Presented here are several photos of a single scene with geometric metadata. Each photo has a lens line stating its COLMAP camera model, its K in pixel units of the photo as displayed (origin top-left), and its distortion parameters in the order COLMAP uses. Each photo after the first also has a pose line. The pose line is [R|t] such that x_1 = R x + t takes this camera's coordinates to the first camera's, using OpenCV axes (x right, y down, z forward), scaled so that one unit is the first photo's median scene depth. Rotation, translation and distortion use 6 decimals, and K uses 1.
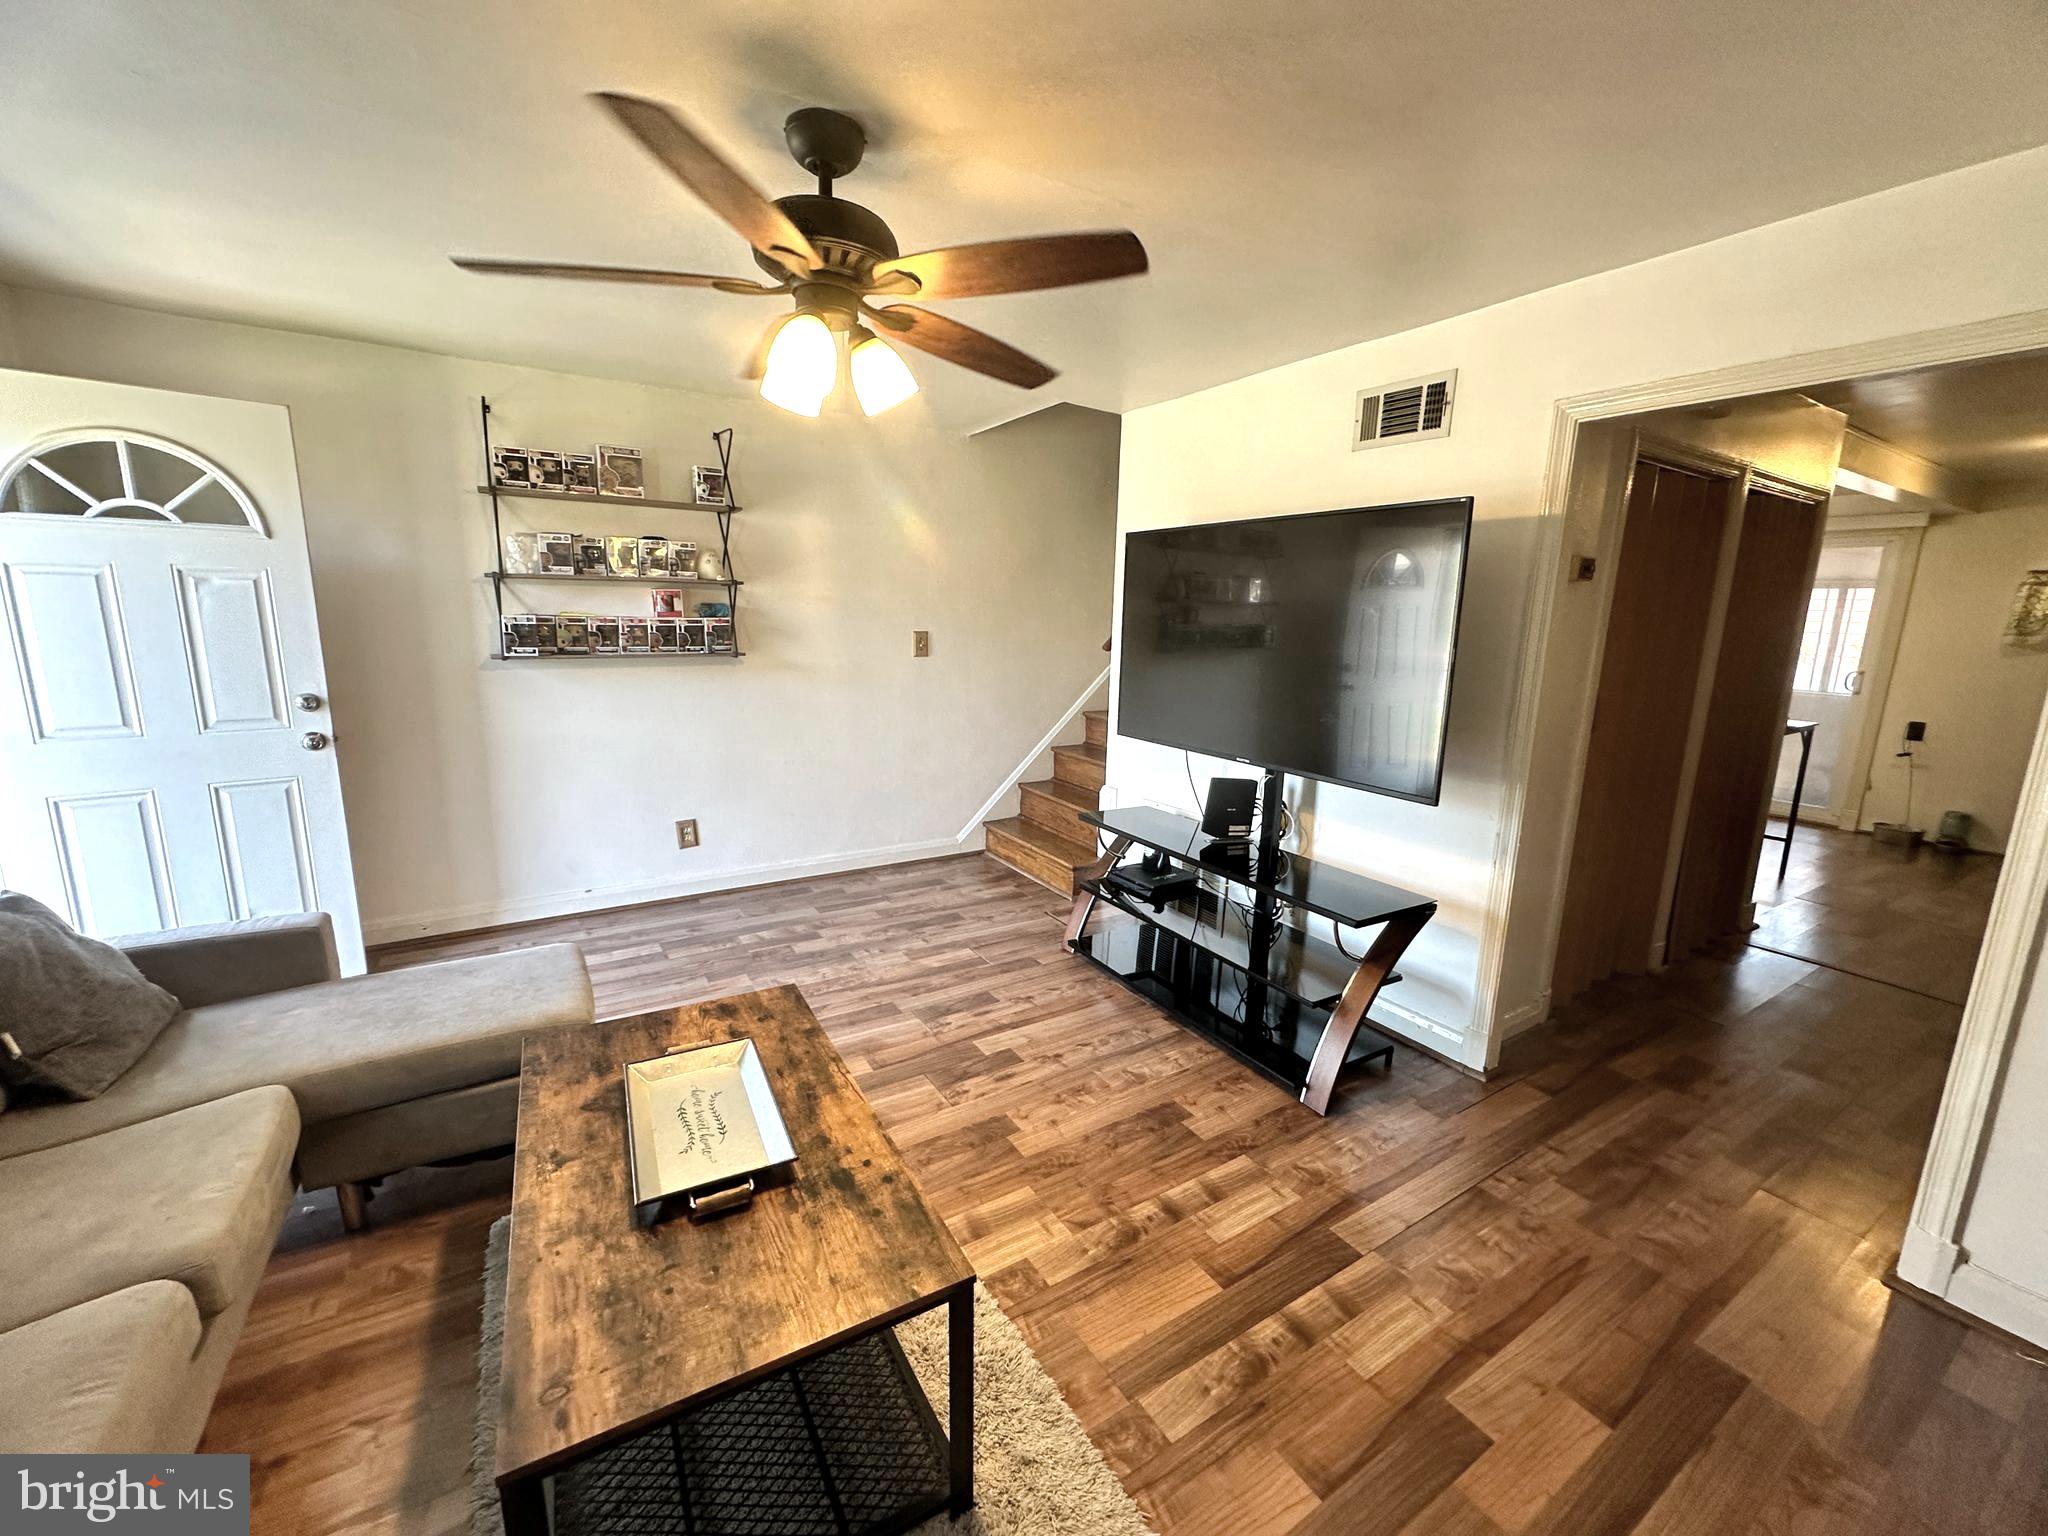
lens RADIAL K [[816.7, 0, 1027.6], [0, 816.7, 765.1], [0, 0, 1]] dist [-0.002317, 0.000555]
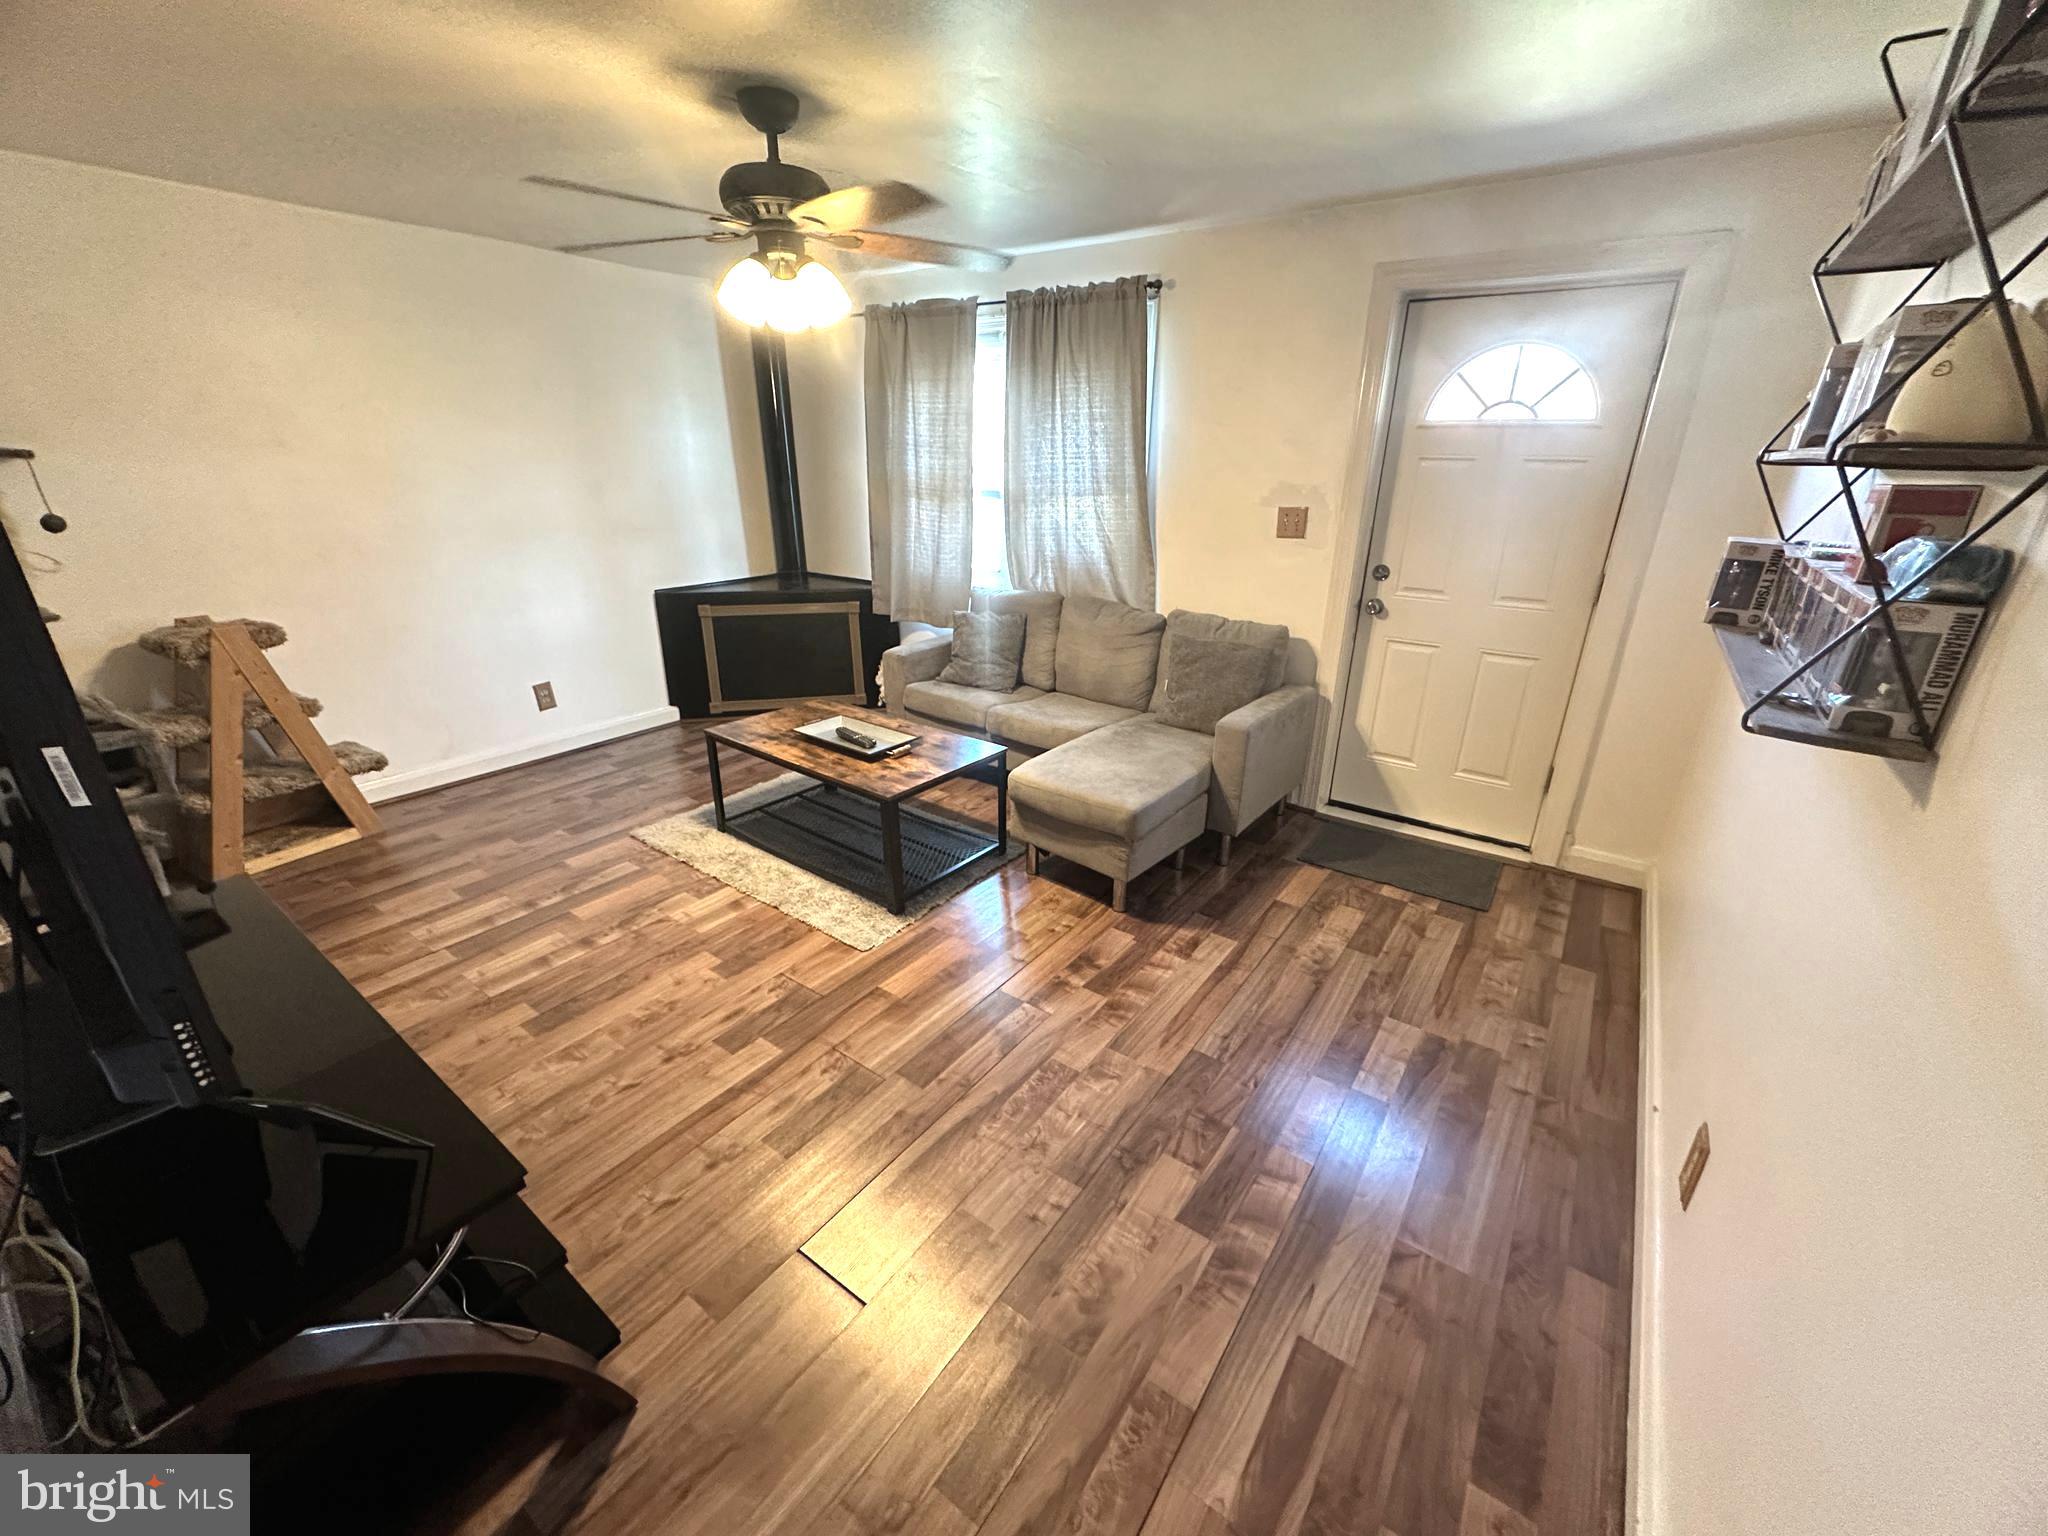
lens RADIAL K [[816.7, 0, 1026.0], [0, 816.7, 764.0], [0, 0, 1]] dist [-0.002317, 0.000555]
pose [[-0.926707, 0.104474, -0.360970, -0.026824], [-0.101967, 0.854630, 0.509127, -0.312657], [0.361686, 0.508618, -0.781339, 1.470878]]
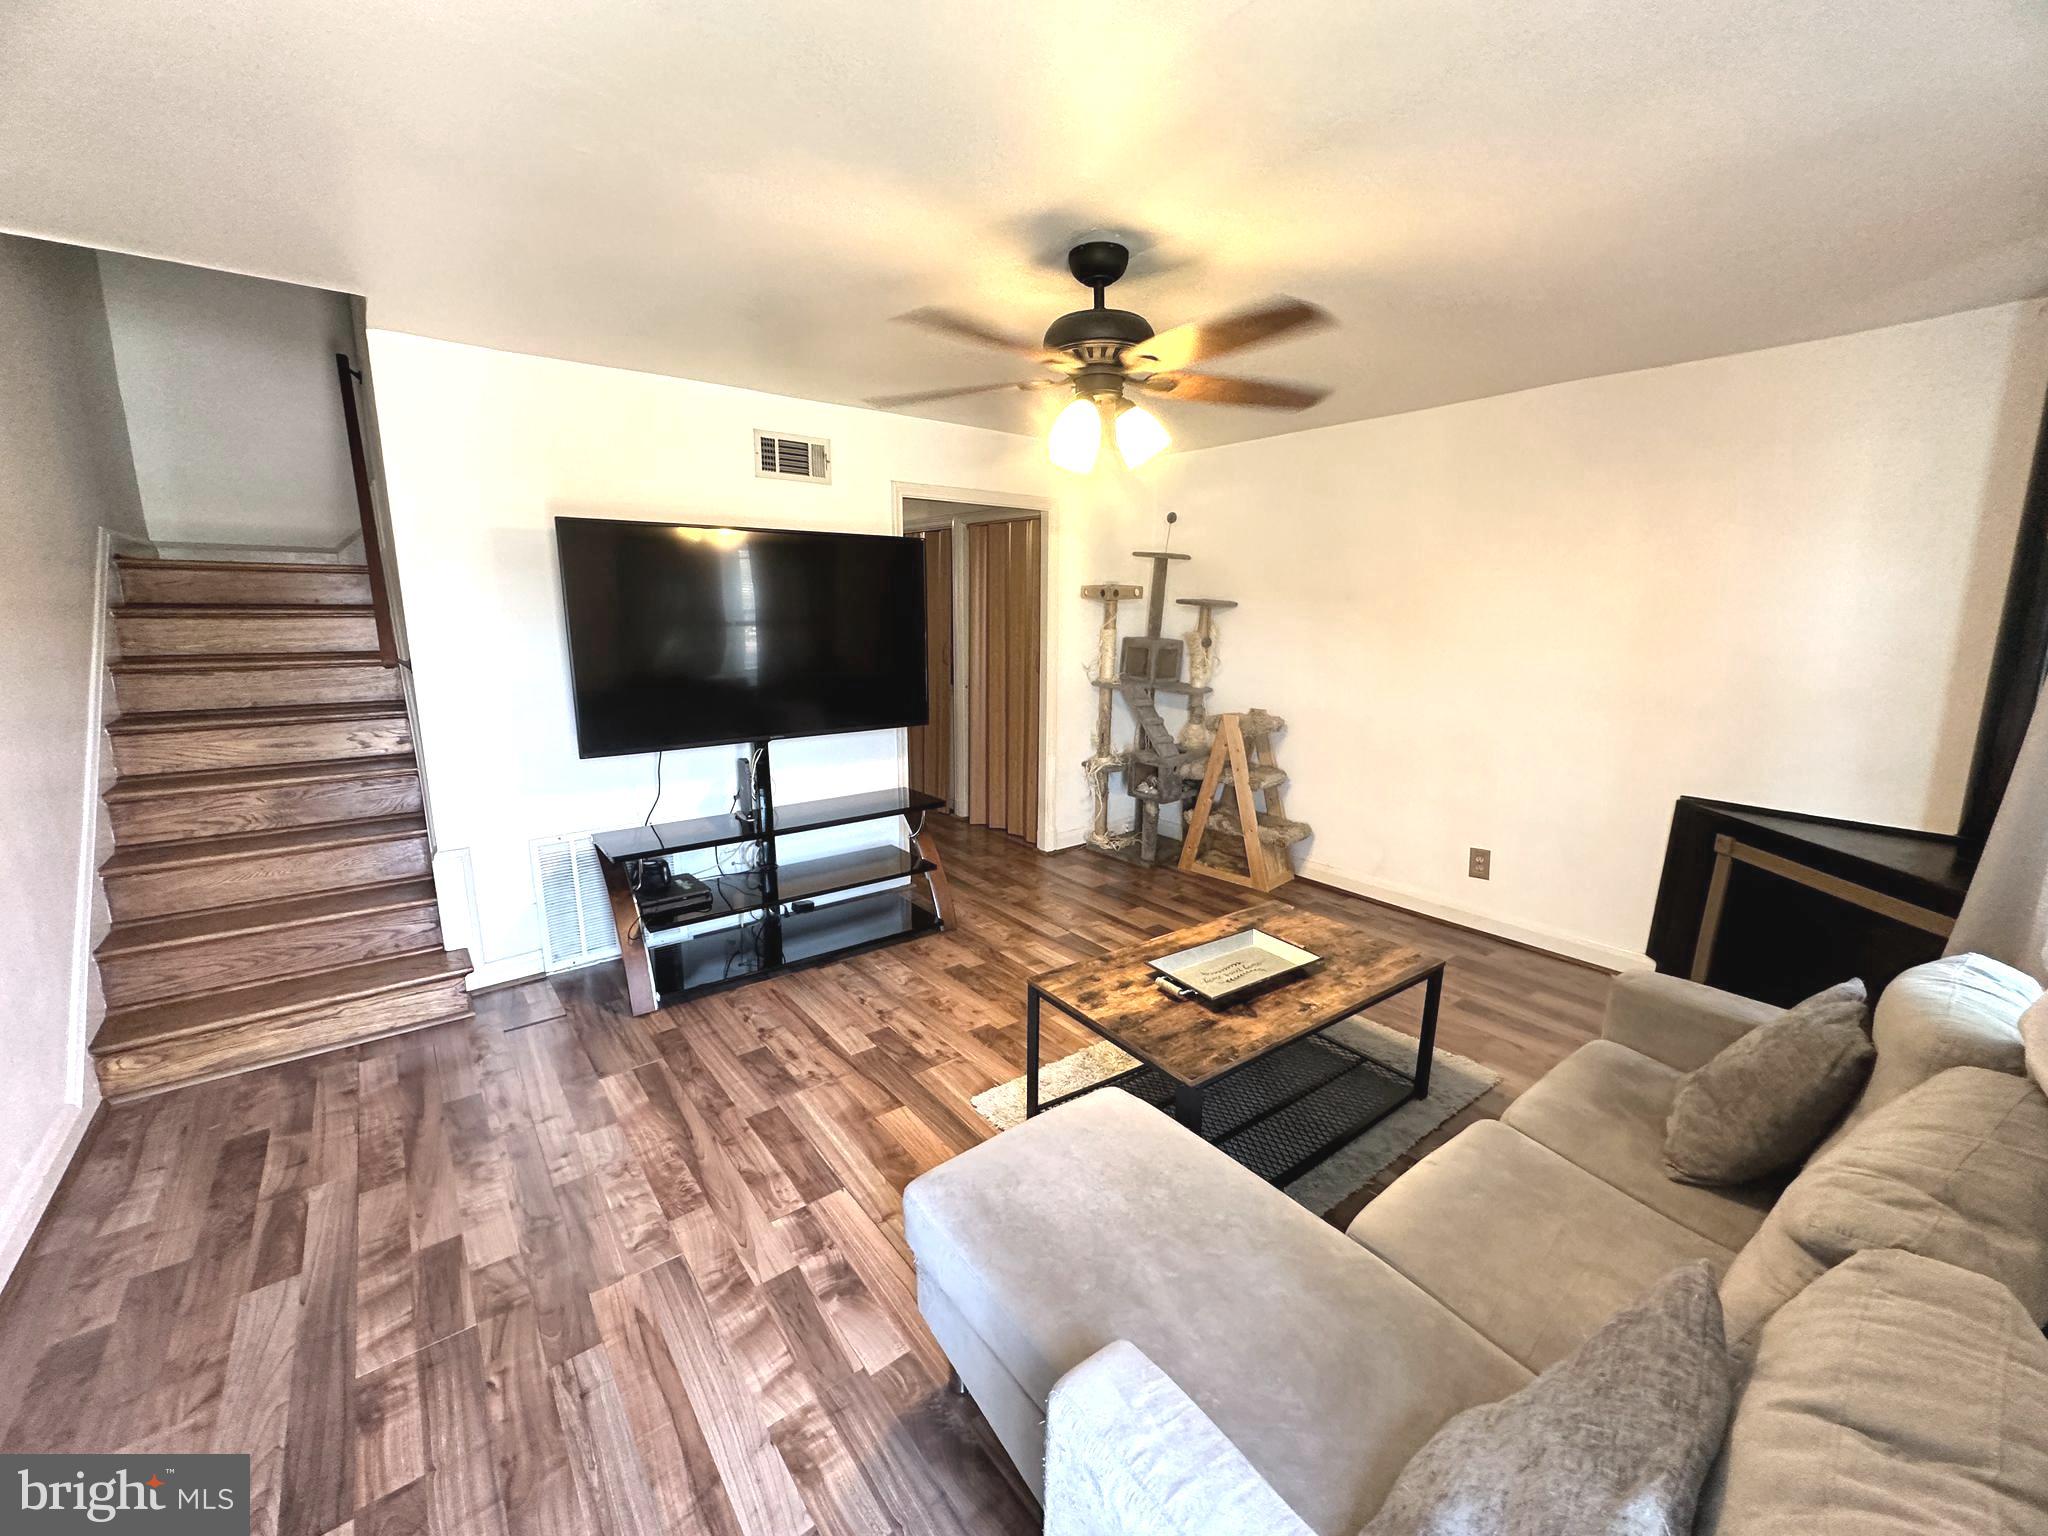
lens RADIAL K [[816.7, 0, 1024.9], [0, 816.7, 765.2], [0, 0, 1]] dist [-0.002317, 0.000555]
pose [[-0.106801, -0.218030, 0.970081, -0.908884], [0.178619, 0.955581, 0.234436, -0.177374], [-0.978105, 0.198313, -0.063113, 0.738892]]
